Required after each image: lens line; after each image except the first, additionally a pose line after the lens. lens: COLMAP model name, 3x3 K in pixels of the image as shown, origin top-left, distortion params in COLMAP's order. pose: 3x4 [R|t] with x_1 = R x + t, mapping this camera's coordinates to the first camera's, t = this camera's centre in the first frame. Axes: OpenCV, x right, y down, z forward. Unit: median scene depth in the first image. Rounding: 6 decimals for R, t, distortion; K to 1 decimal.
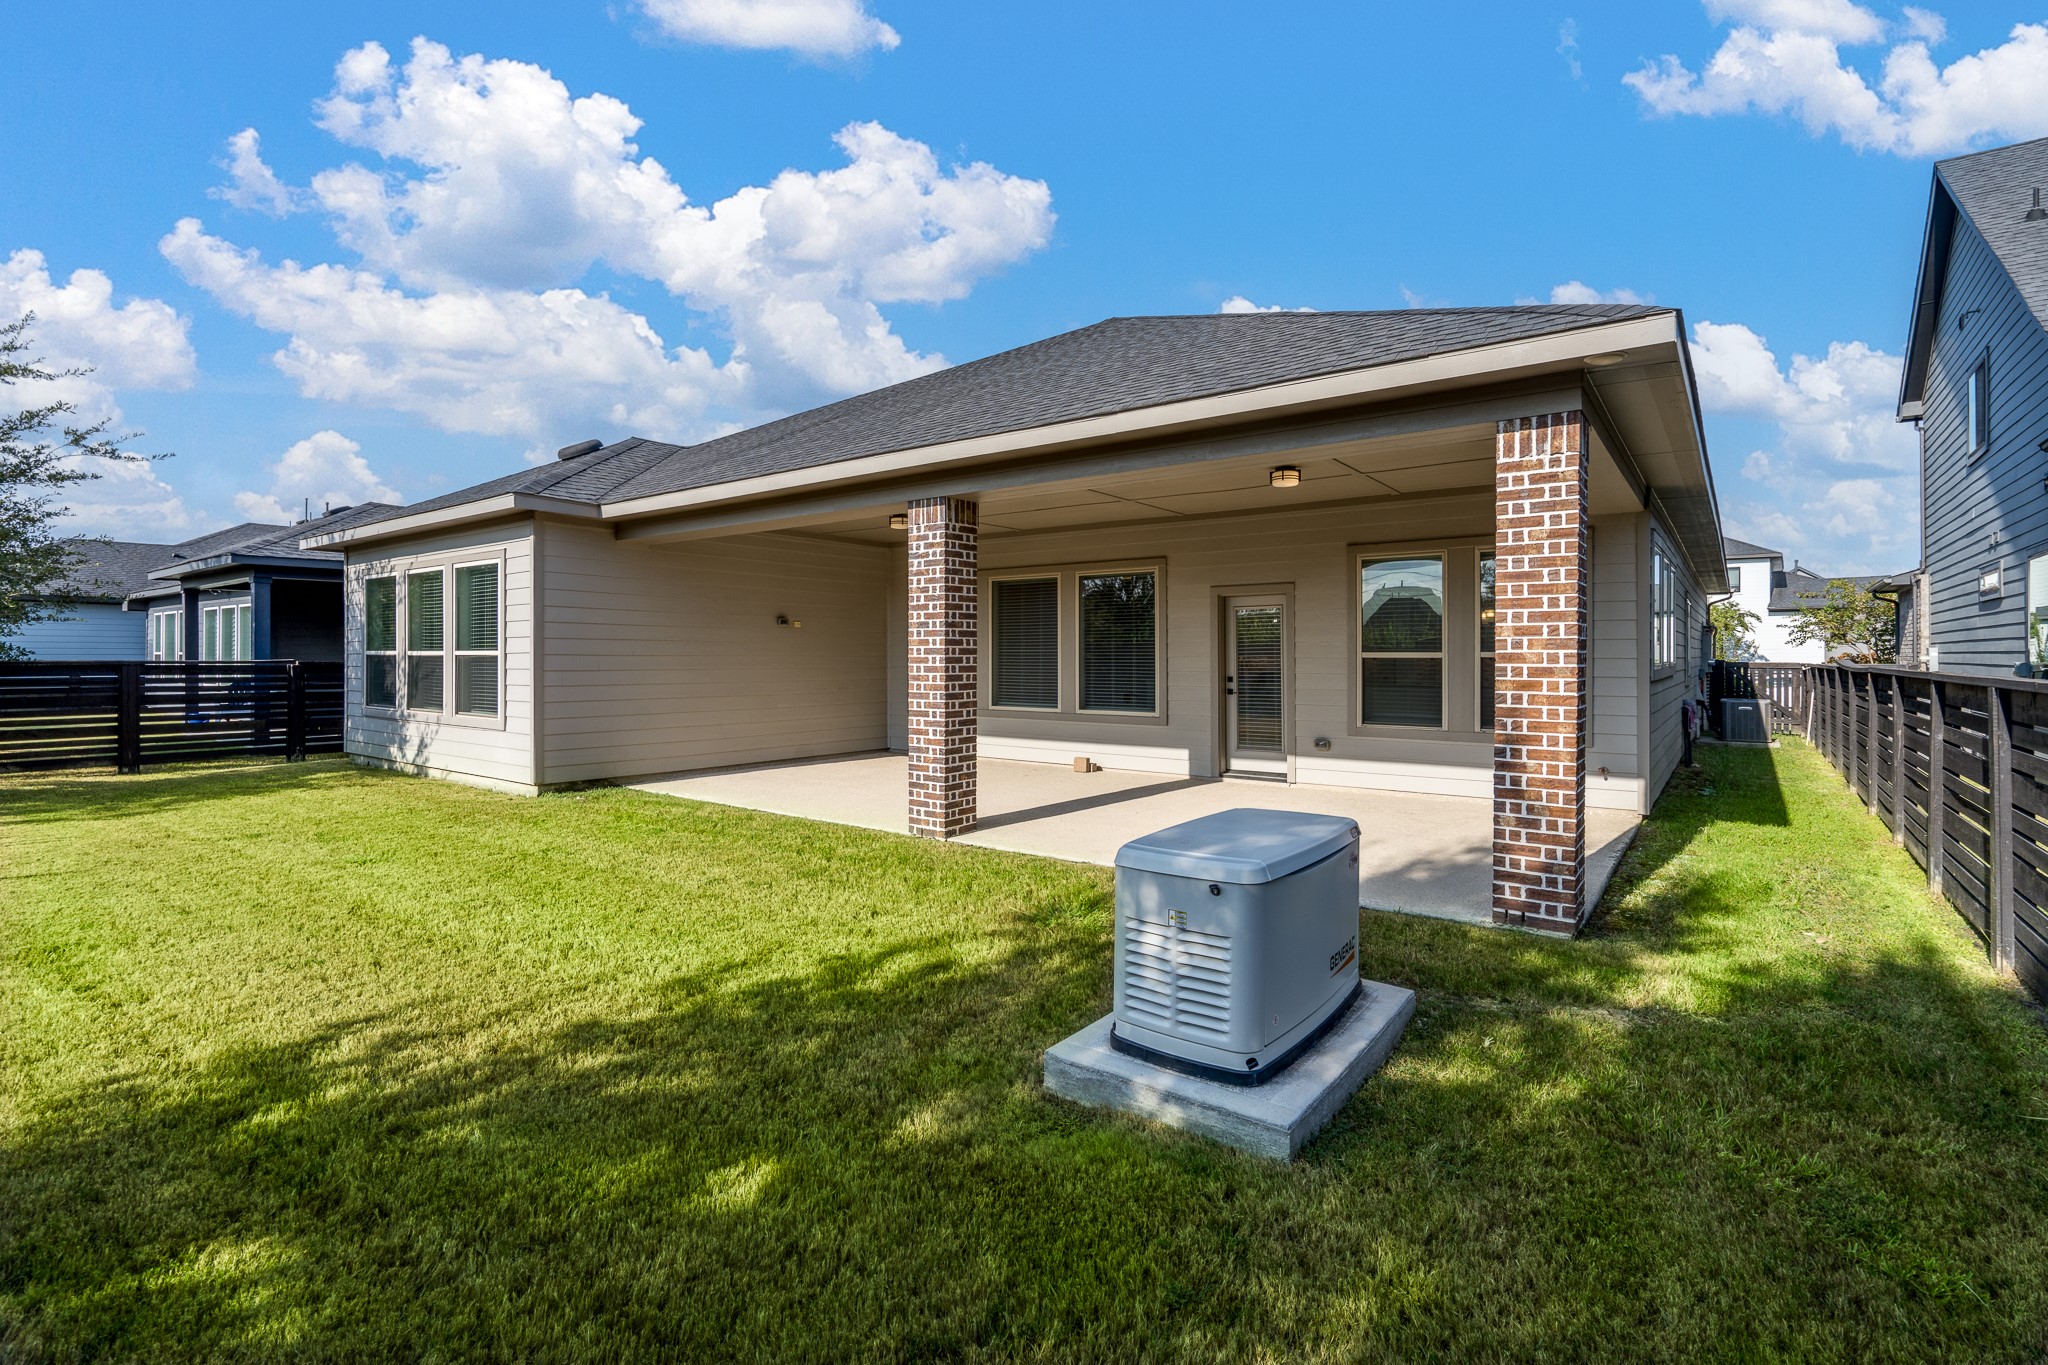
lens RADIAL K [[932.1, 0, 1062.1], [0, 932.1, 628.9], [0, 0, 1]] dist [-0.003465, 0.000389]
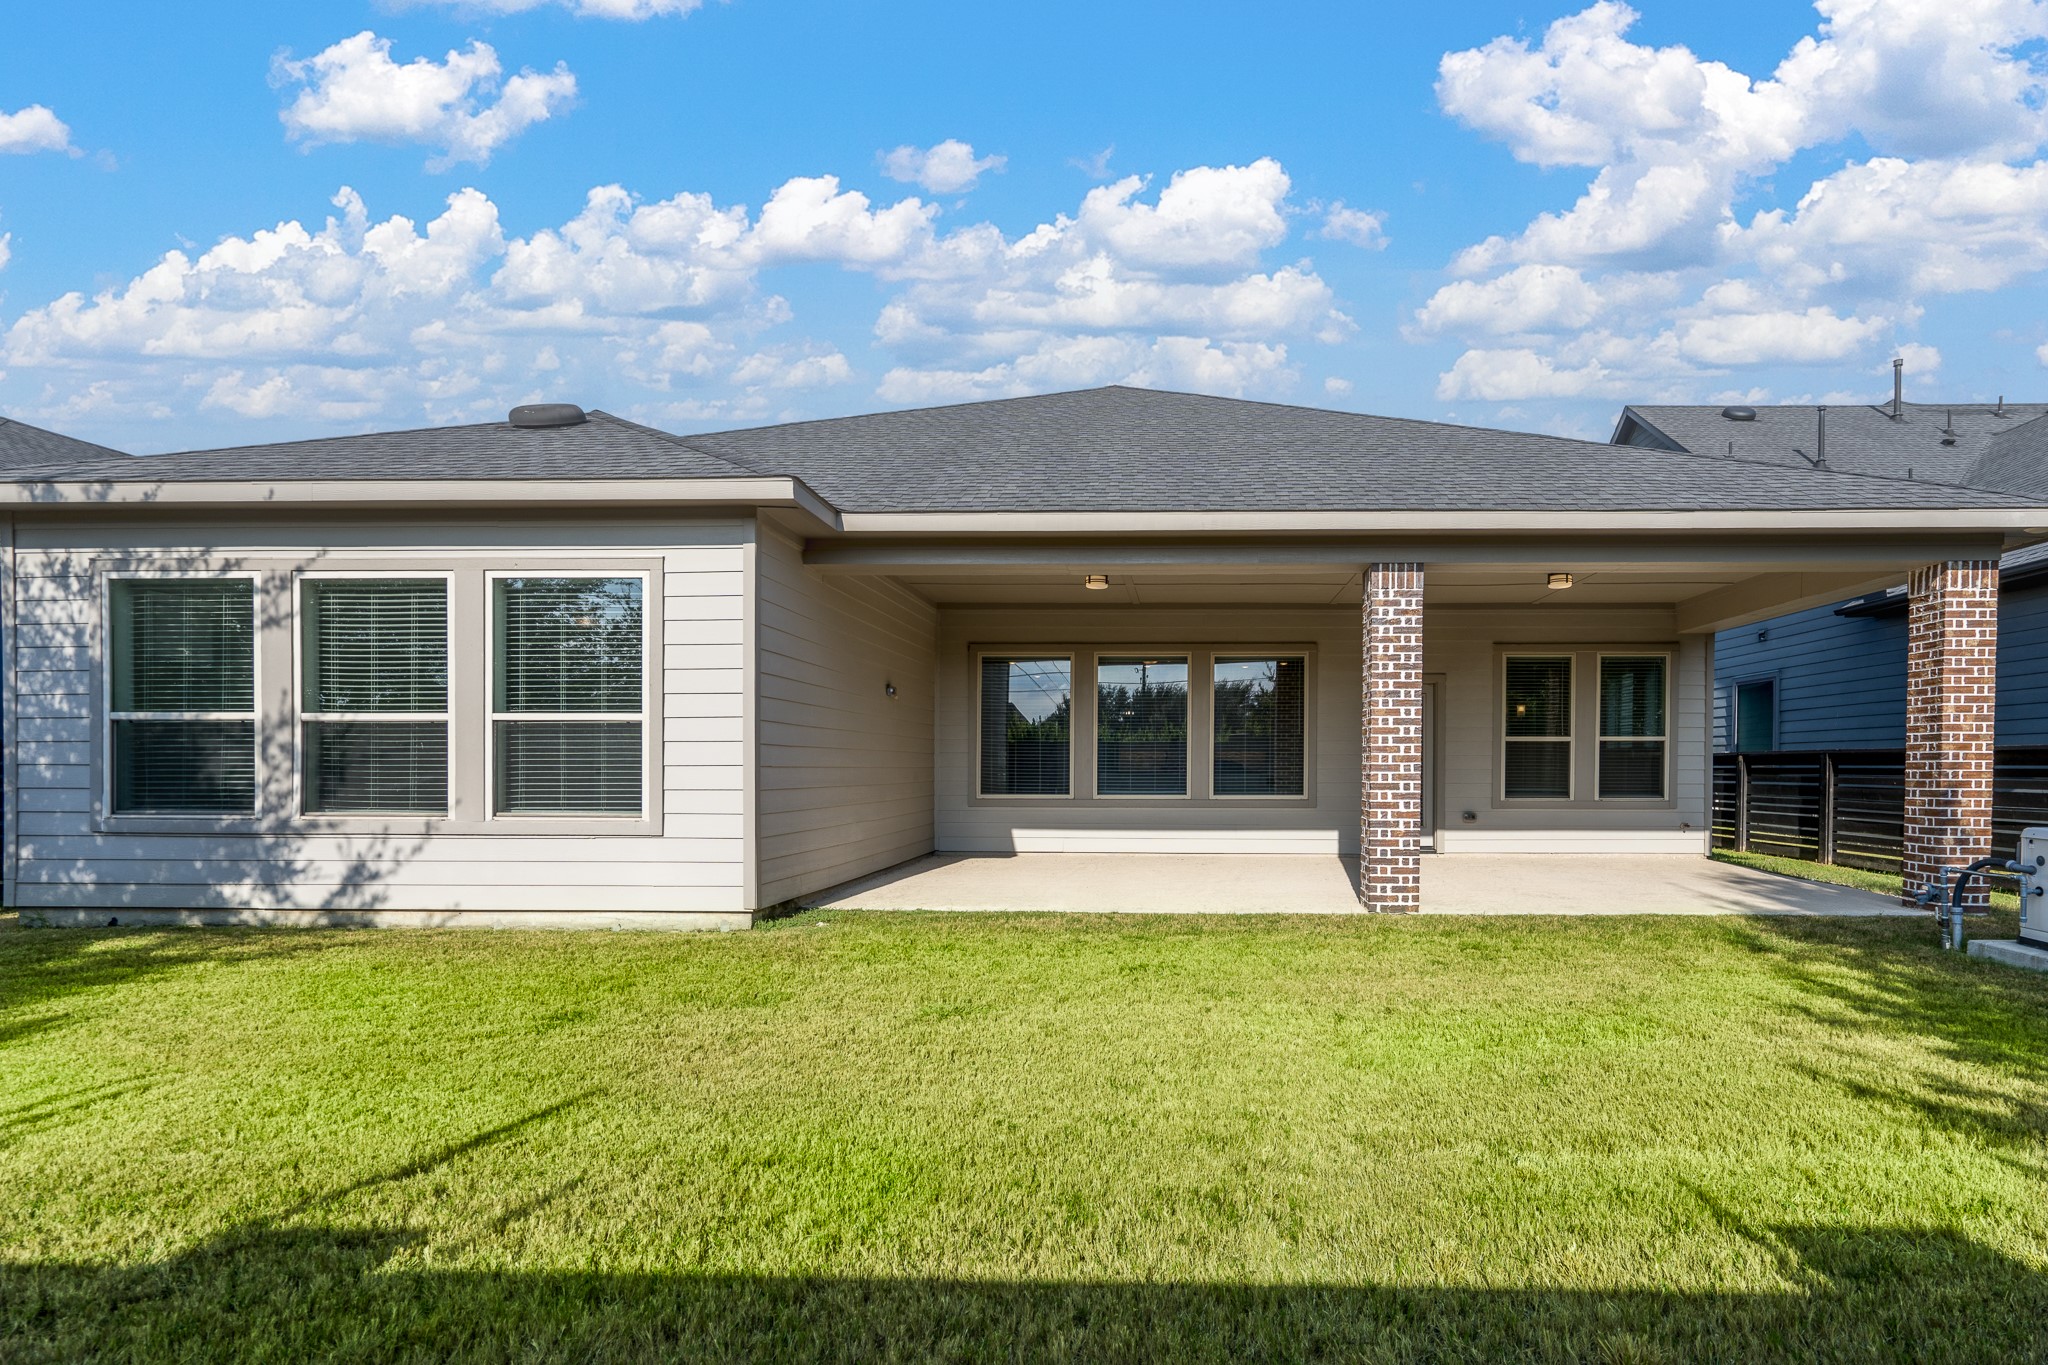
lens RADIAL K [[963.9, 0, 1172.0], [0, 963.9, 763.7], [0, 0, 1]] dist [-0.003421, -0.000258]
pose [[0.822781, 0.000411, 0.568359, -0.909504], [-0.016635, 0.999589, 0.023358, 0.048504], [-0.568116, -0.028673, 0.822449, 0.313057]]
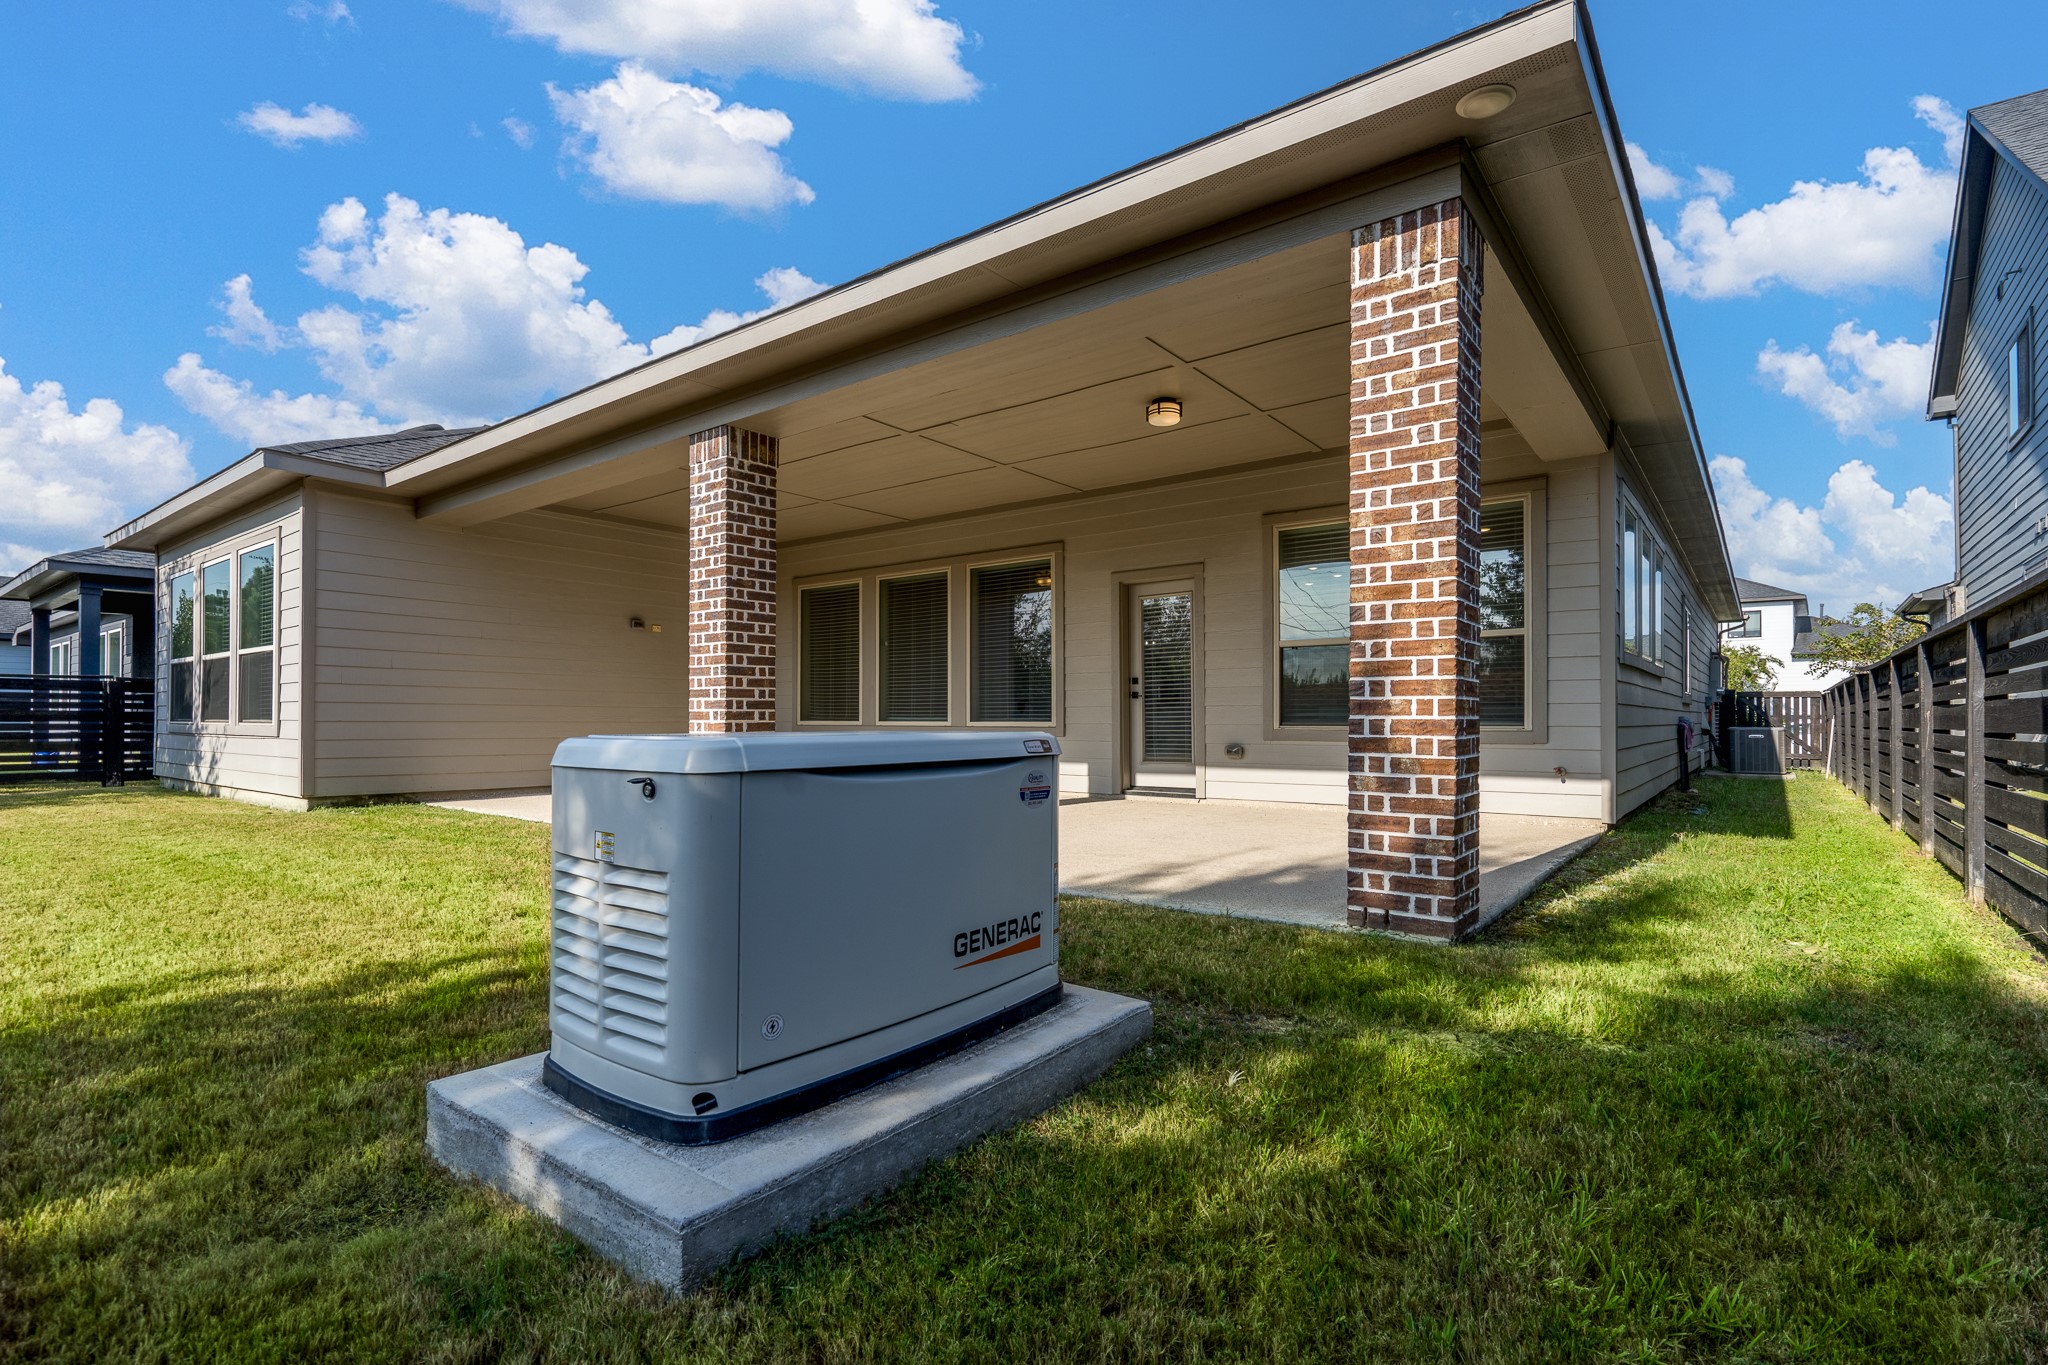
lens RADIAL K [[951.7, 0, 1046.7], [0, 951.7, 687.5], [0, 0, 1]] dist [-0.004321, 0.000559]
pose [[0.999814, -0.003942, -0.018875, 0.166490], [0.003880, 0.999987, -0.003341, 0.090305], [0.018888, 0.003267, 0.999816, 0.178408]]
